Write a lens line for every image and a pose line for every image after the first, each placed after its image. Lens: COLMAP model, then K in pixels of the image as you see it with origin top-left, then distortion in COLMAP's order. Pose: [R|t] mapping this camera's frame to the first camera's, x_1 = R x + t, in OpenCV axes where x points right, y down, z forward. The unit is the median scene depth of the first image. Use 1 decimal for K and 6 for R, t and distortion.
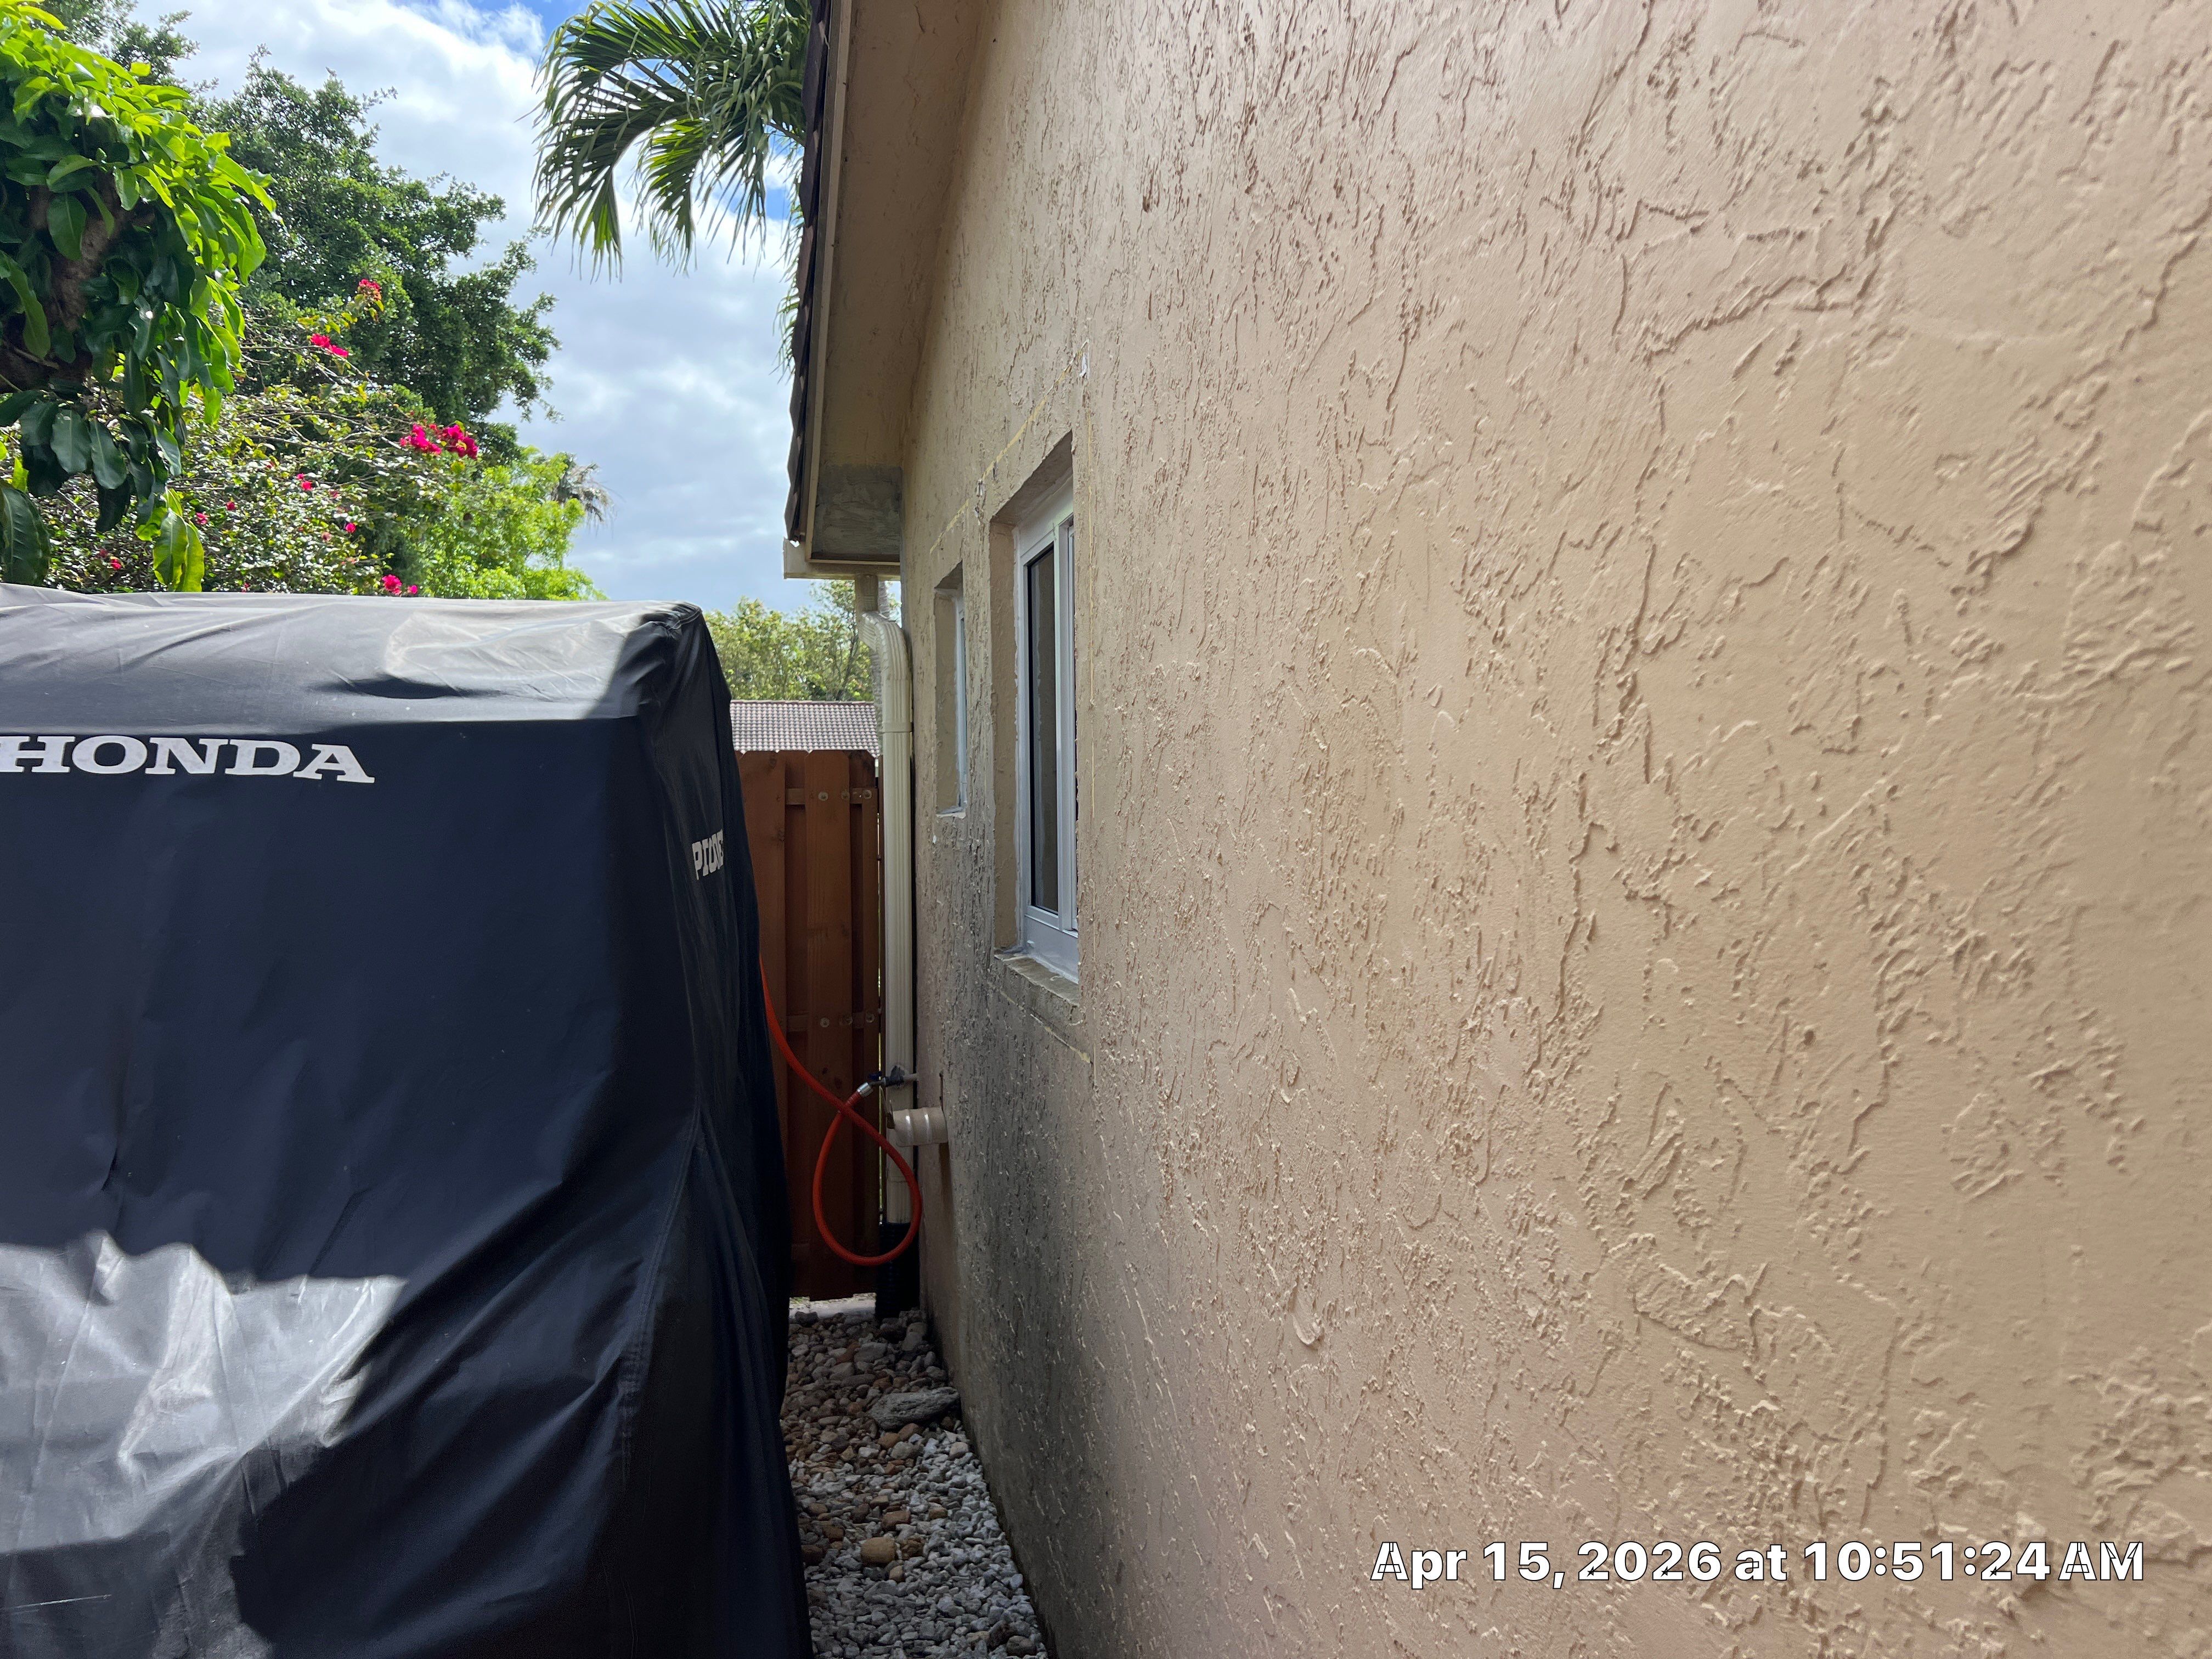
lens RADIAL K [[1643.3, 0, 1113.3], [0, 1643.3, 824.7], [0, 0, 1]] dist [0.068324, -0.074949]
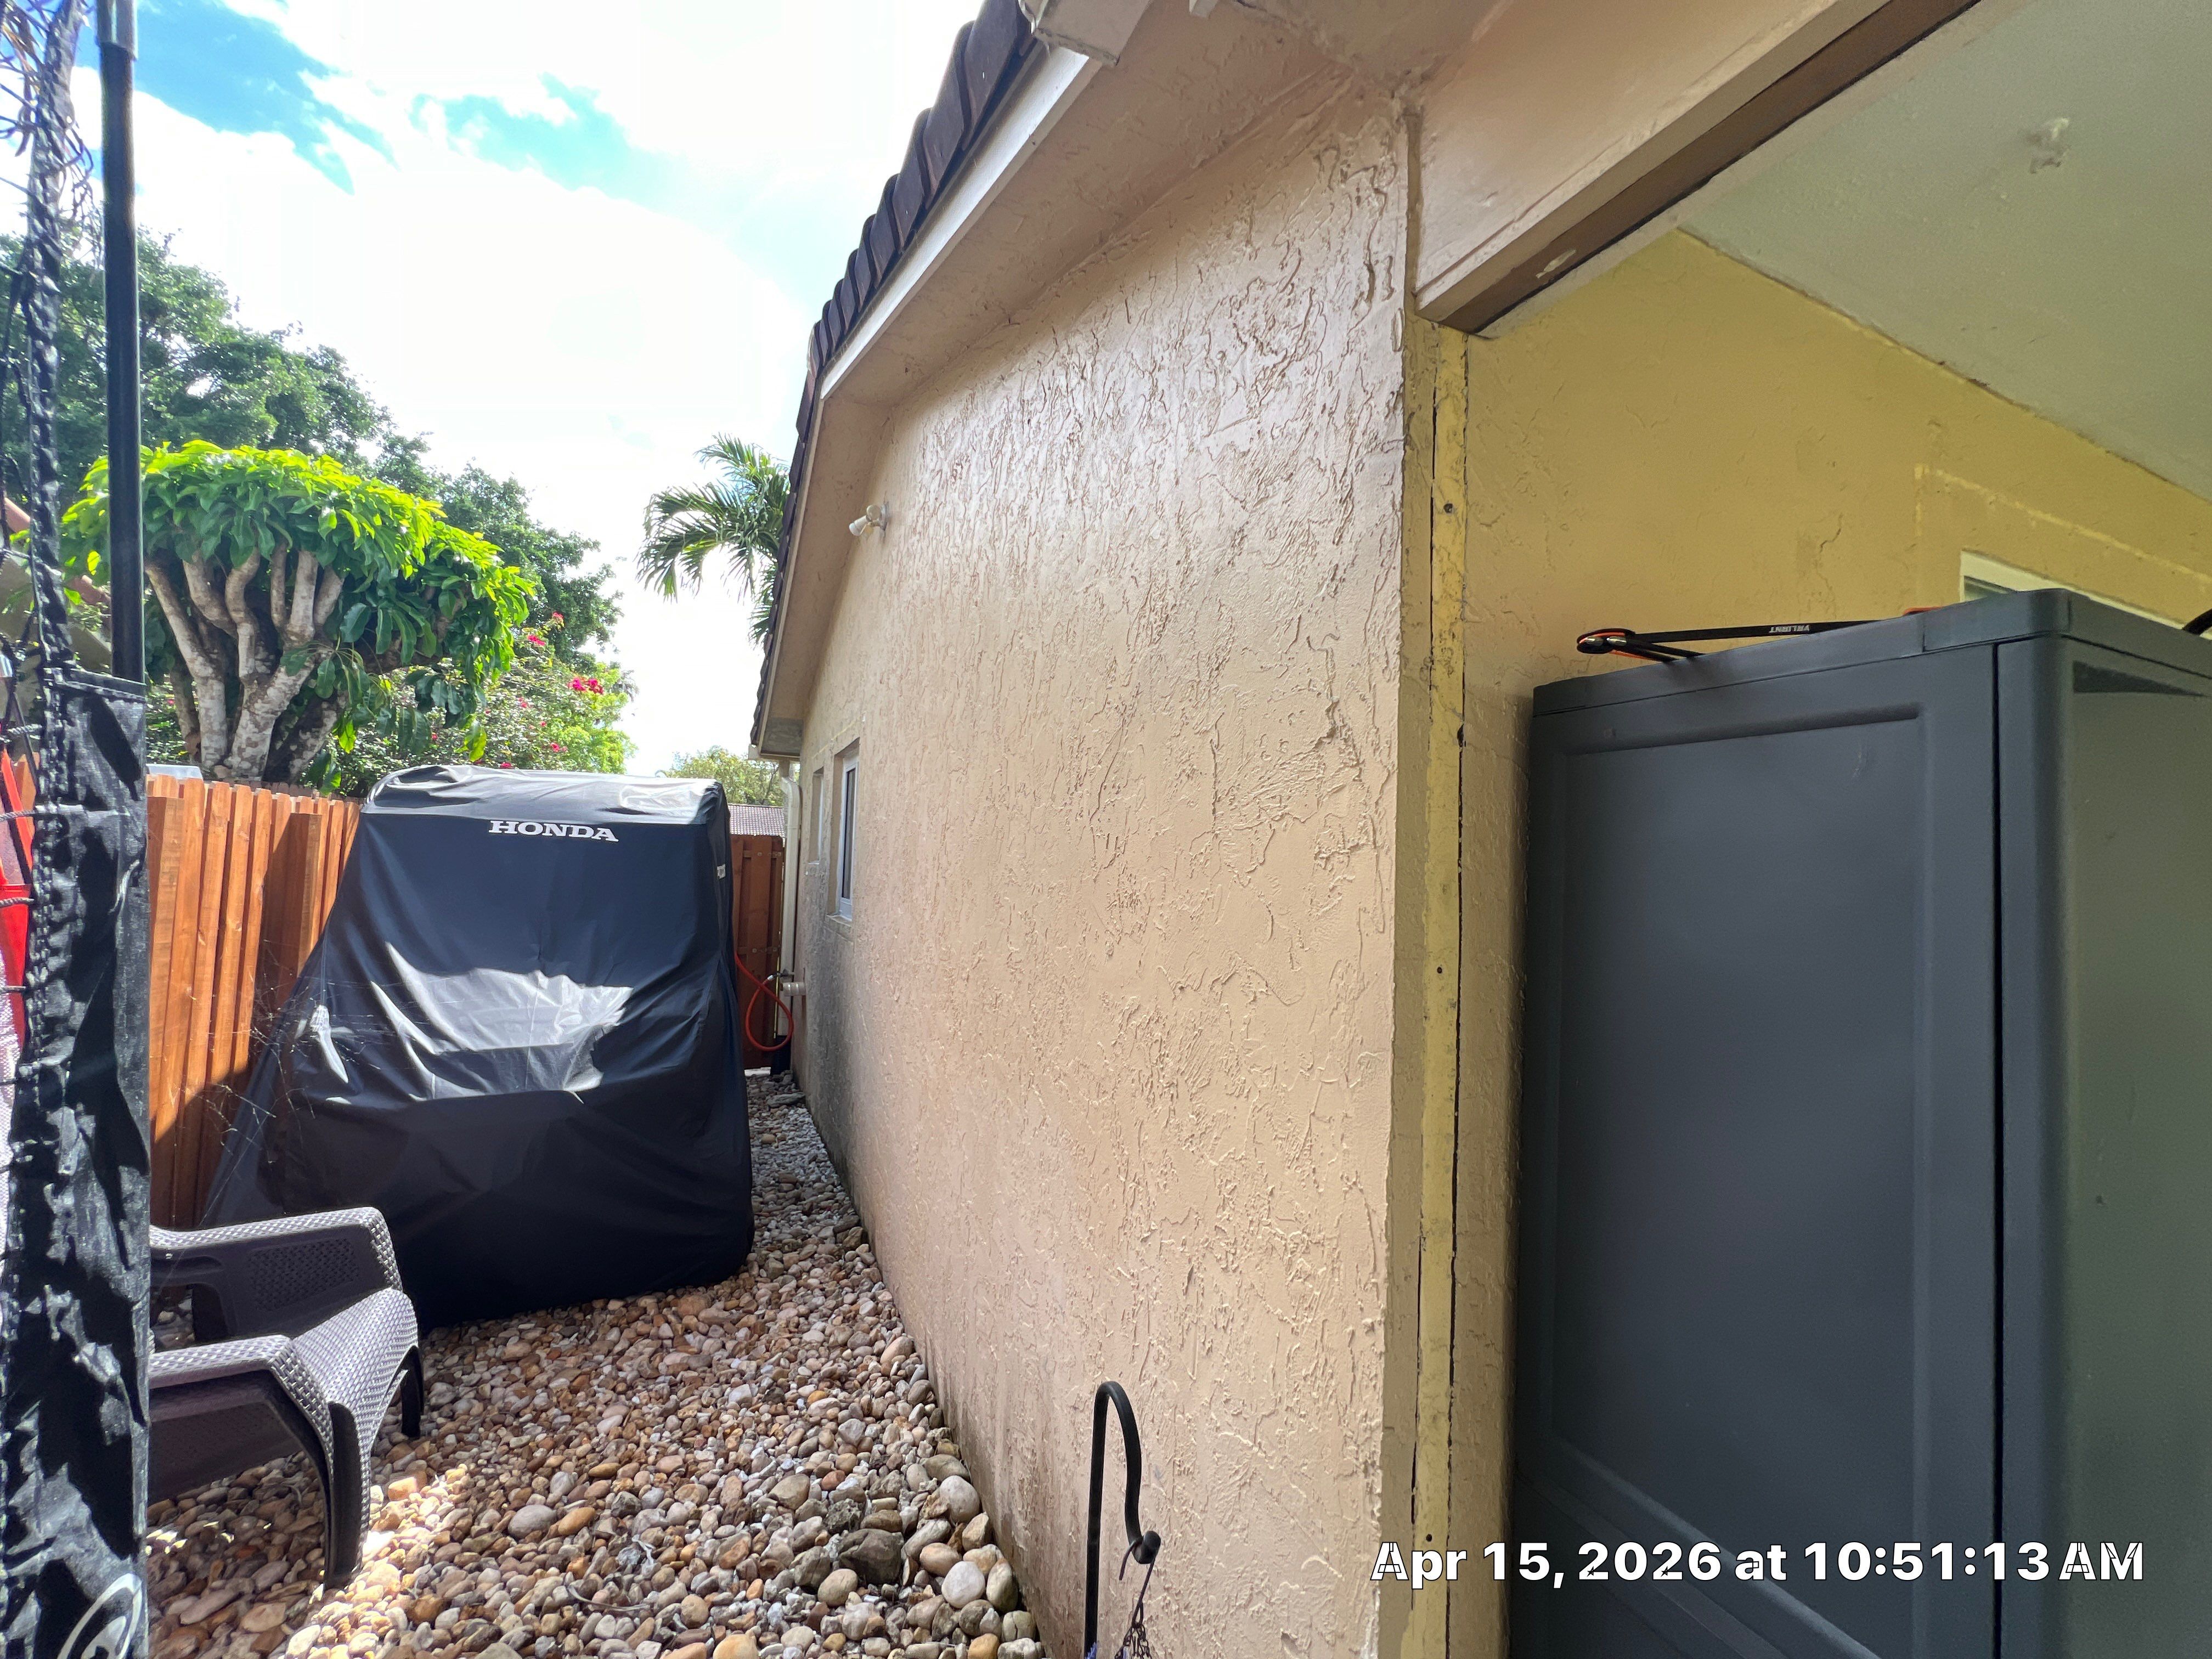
lens RADIAL K [[871.1, 0, 1093.3], [0, 871.1, 833.5], [0, 0, 1]] dist [-0.001876, 0.000020]
pose [[0.978835, 0.050195, 0.198402, 0.052744], [-0.038847, 0.997401, -0.060685, 0.012373], [-0.200932, 0.051694, 0.978240, -0.392002]]
